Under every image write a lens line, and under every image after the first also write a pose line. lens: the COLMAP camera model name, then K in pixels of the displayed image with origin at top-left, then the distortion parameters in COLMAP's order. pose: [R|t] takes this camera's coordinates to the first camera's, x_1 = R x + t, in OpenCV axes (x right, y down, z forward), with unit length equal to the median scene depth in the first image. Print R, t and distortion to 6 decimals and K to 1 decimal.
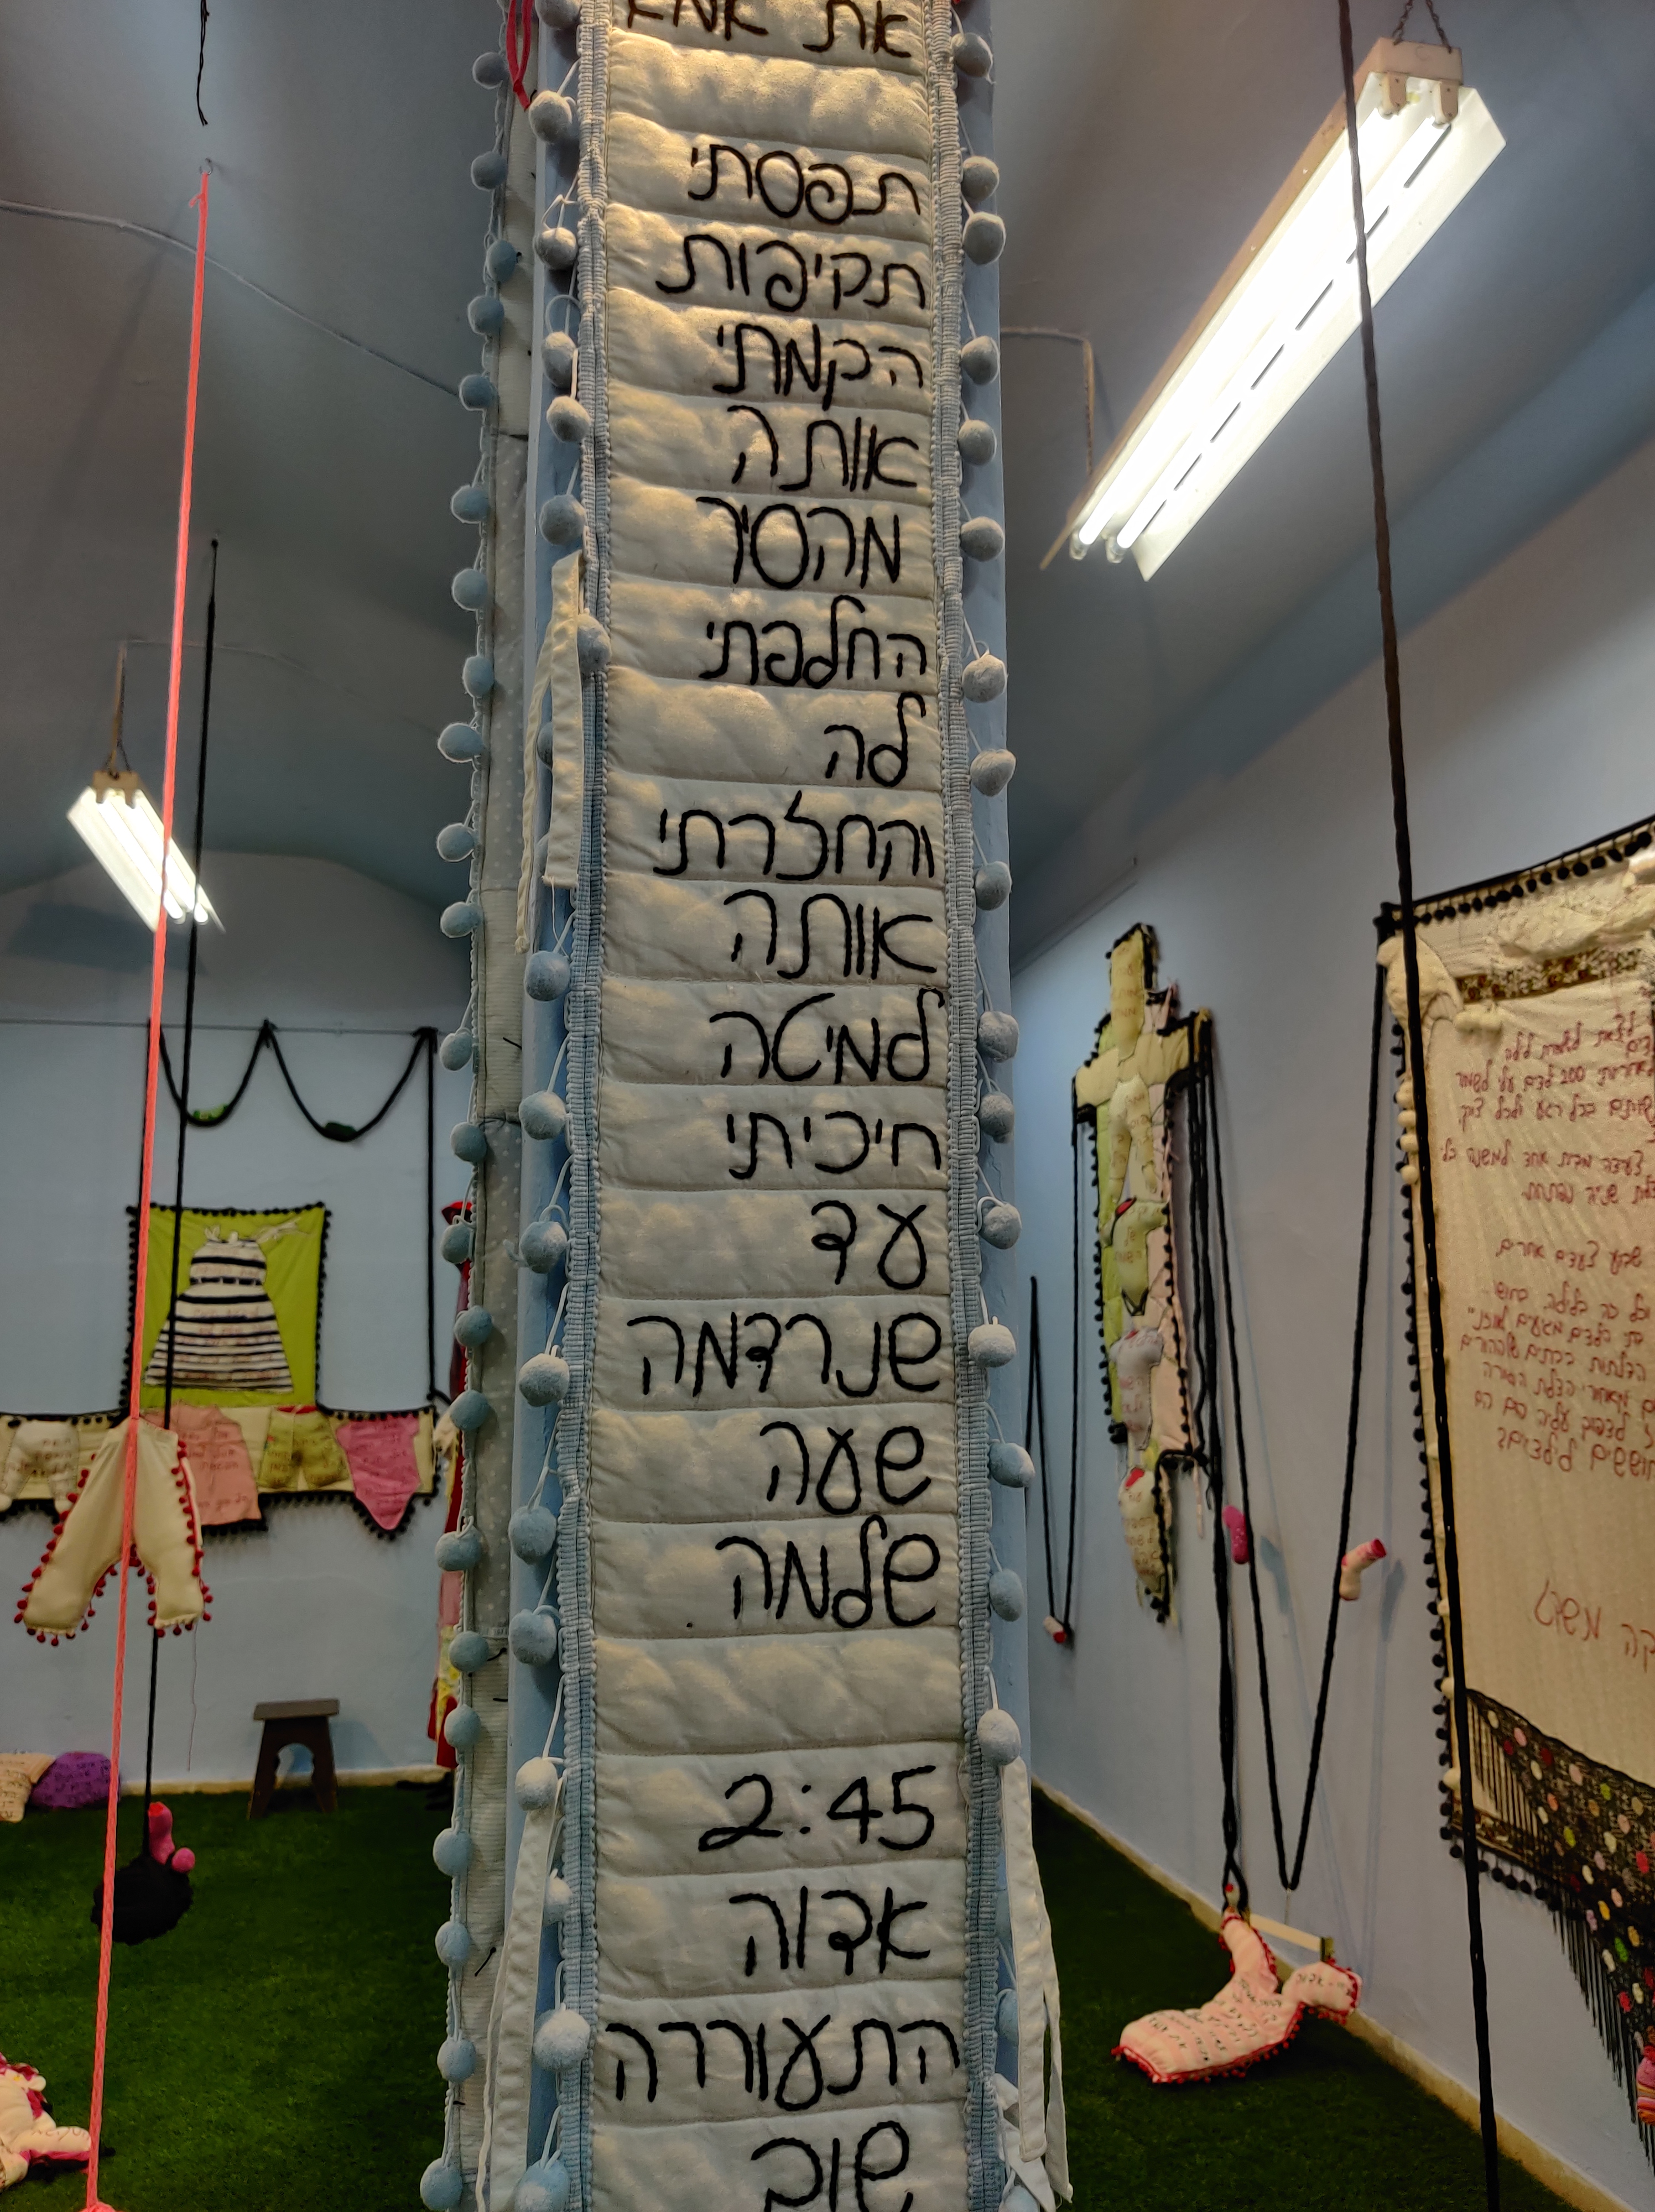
lens RADIAL K [[1778.5, 0, 861.4], [0, 1778.5, 1100.6], [0, 0, 1]] dist [0.075376, -0.188149]
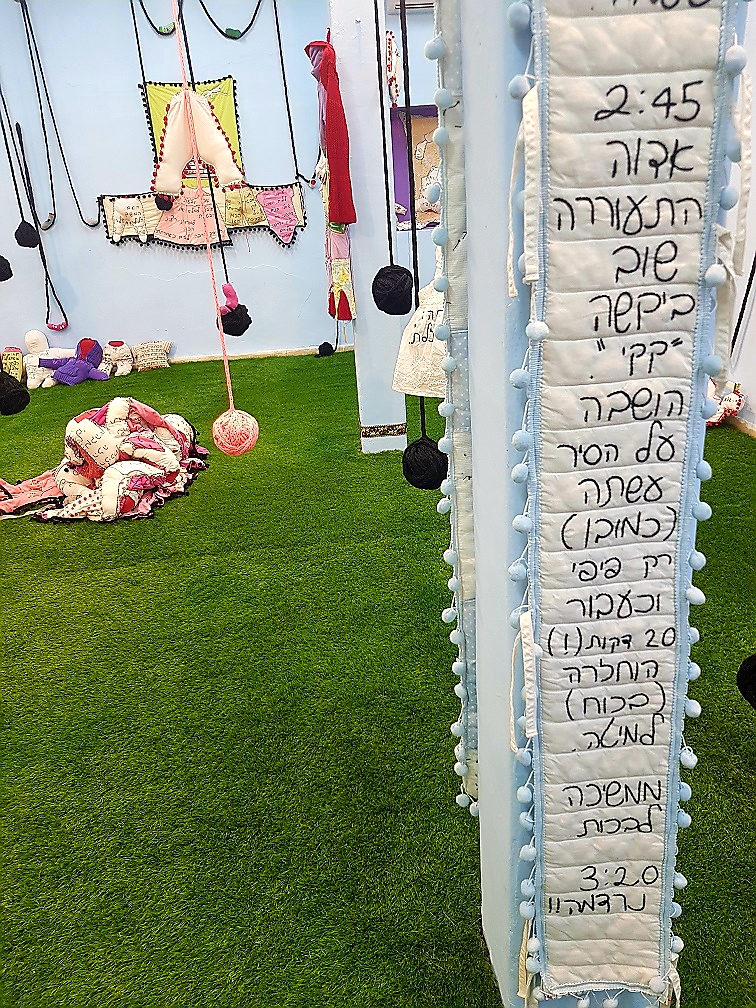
lens RADIAL K [[821.3, 0, 378.0], [0, 821.3, 504.0], [0, 0, 1]] dist [0.048964, -0.001172]
pose [[0.989547, 0.001477, -0.144202, -0.174745], [0.072562, 0.859041, 0.506738, 0.238764], [0.124624, -0.511905, 0.849954, -0.139392]]
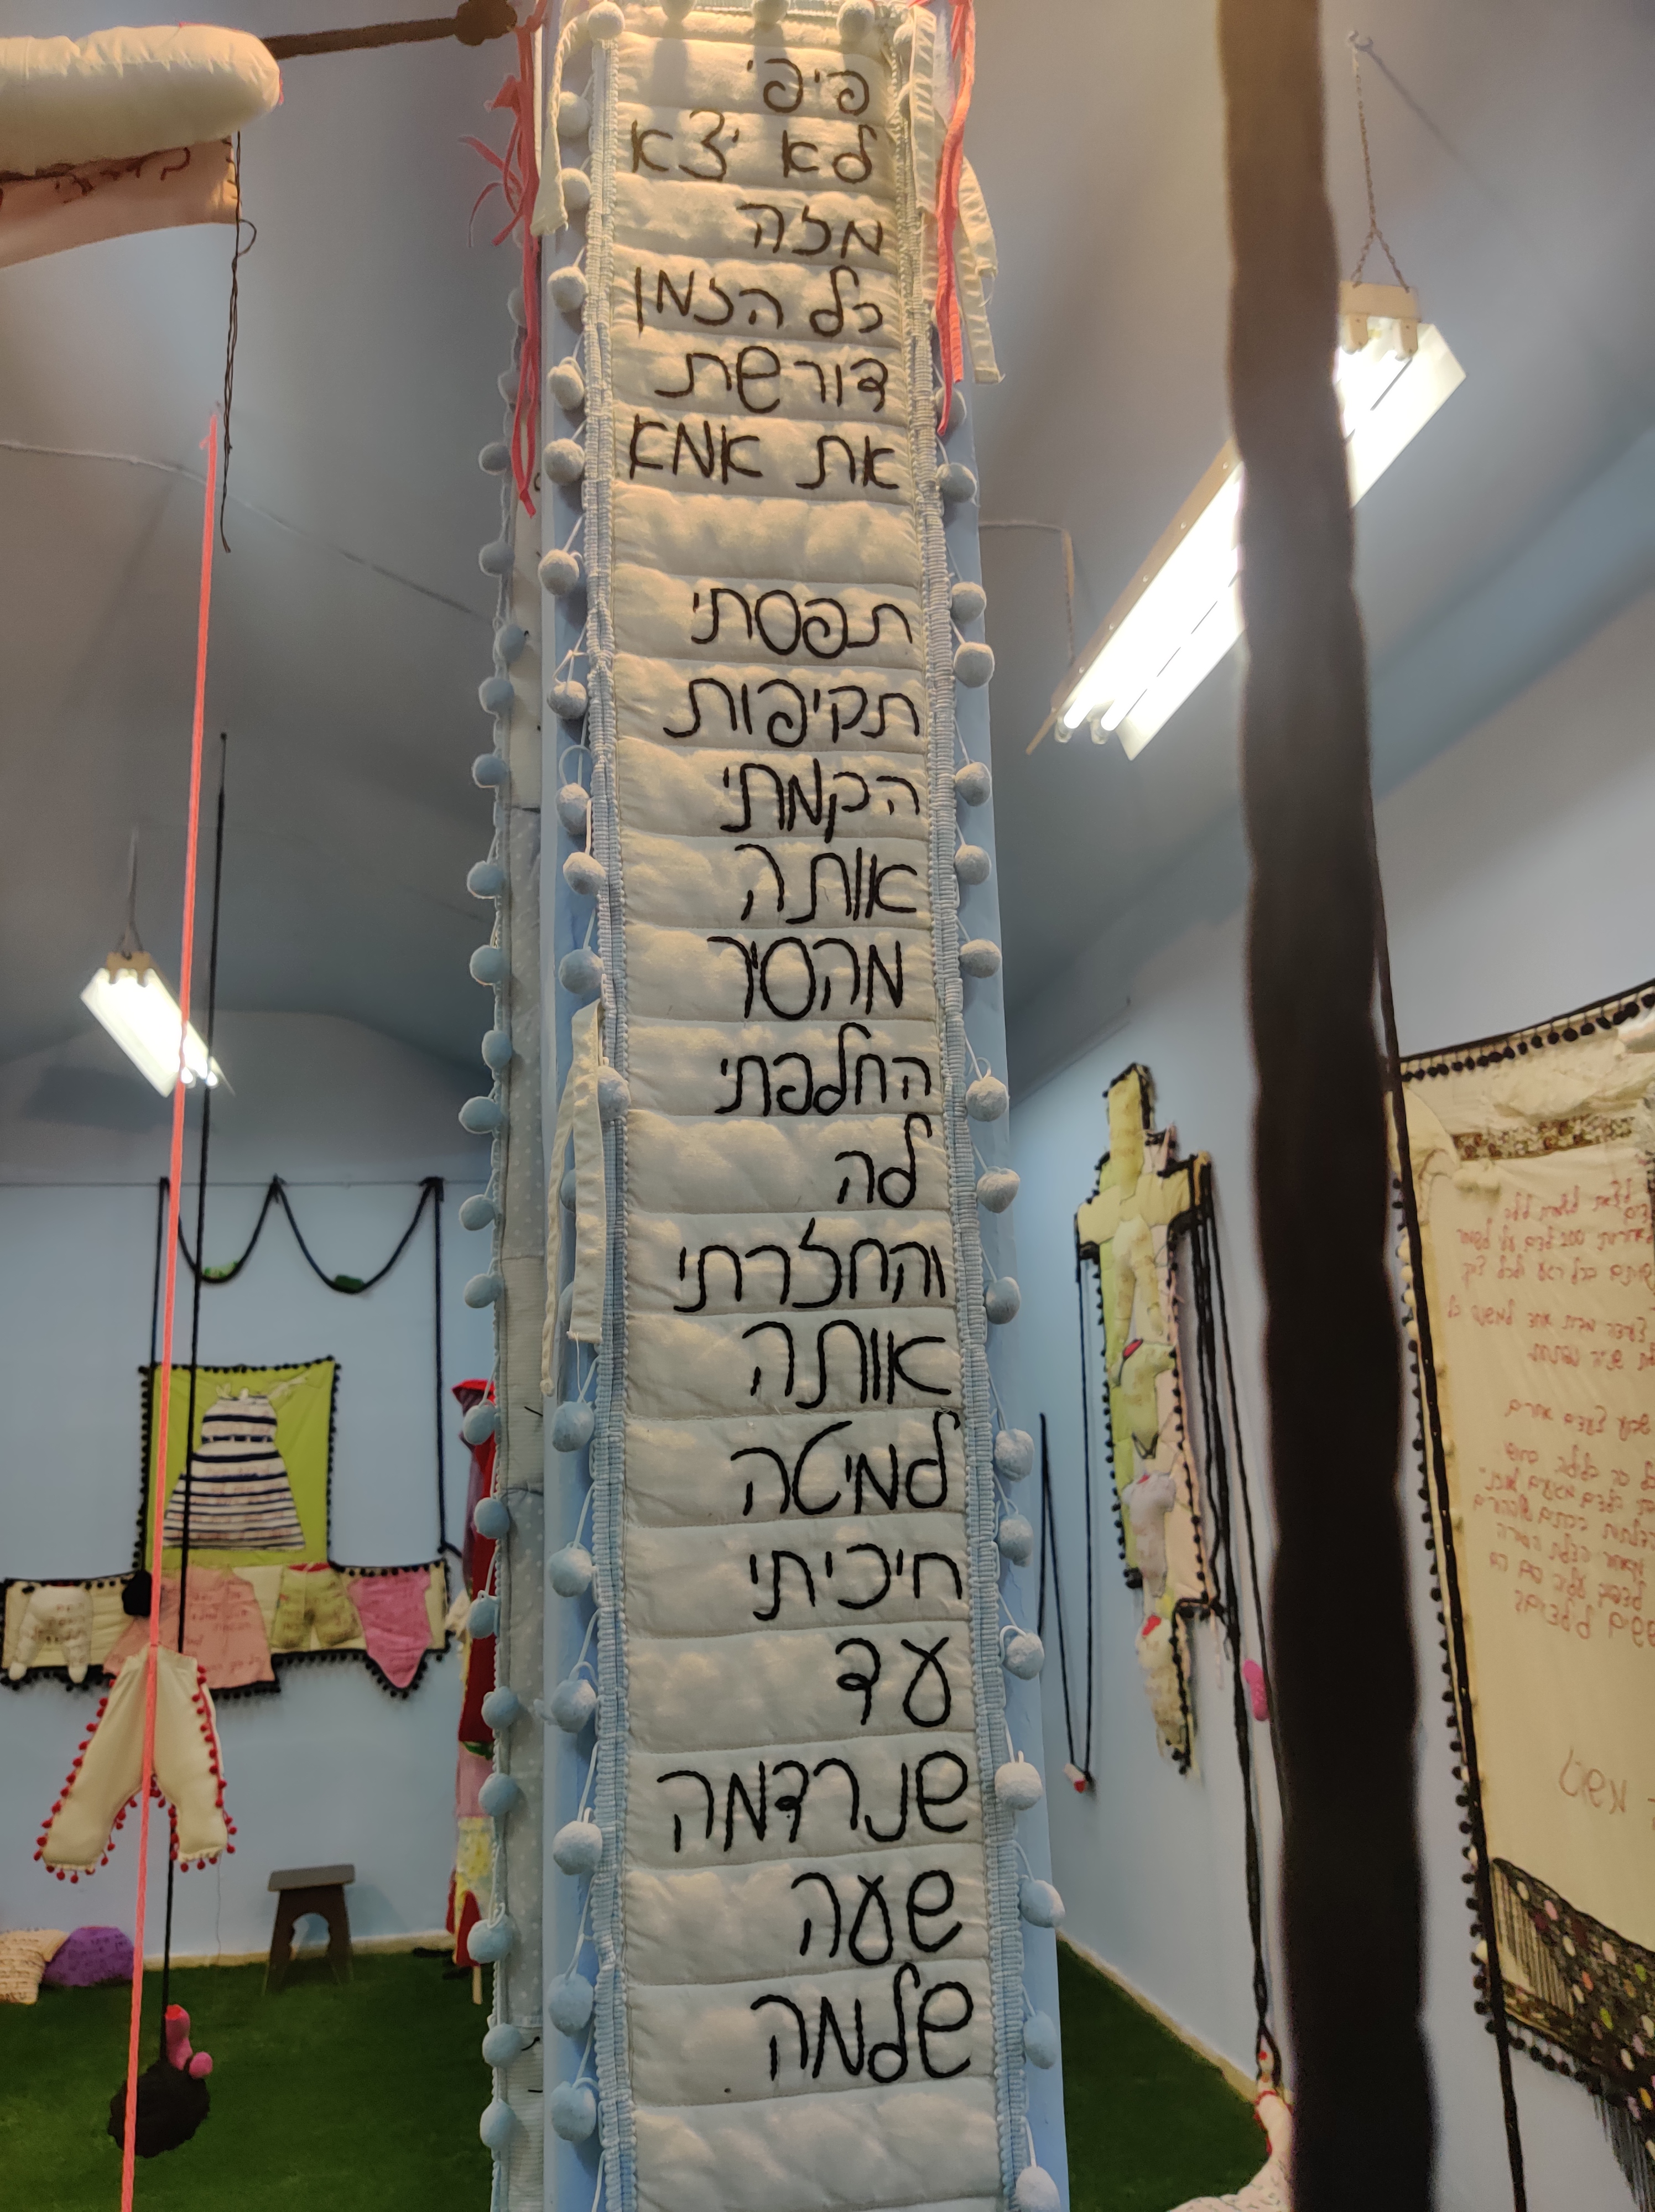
lens RADIAL K [[1769.3, 0, 849.8], [0, 1769.3, 1117.0], [0, 0, 1]] dist [0.026262, -0.076359]
pose [[0.999610, -0.027174, -0.006430, -0.004893], [0.026714, 0.997646, -0.063153, -0.163326], [0.008131, 0.062956, 0.997983, -0.024354]]
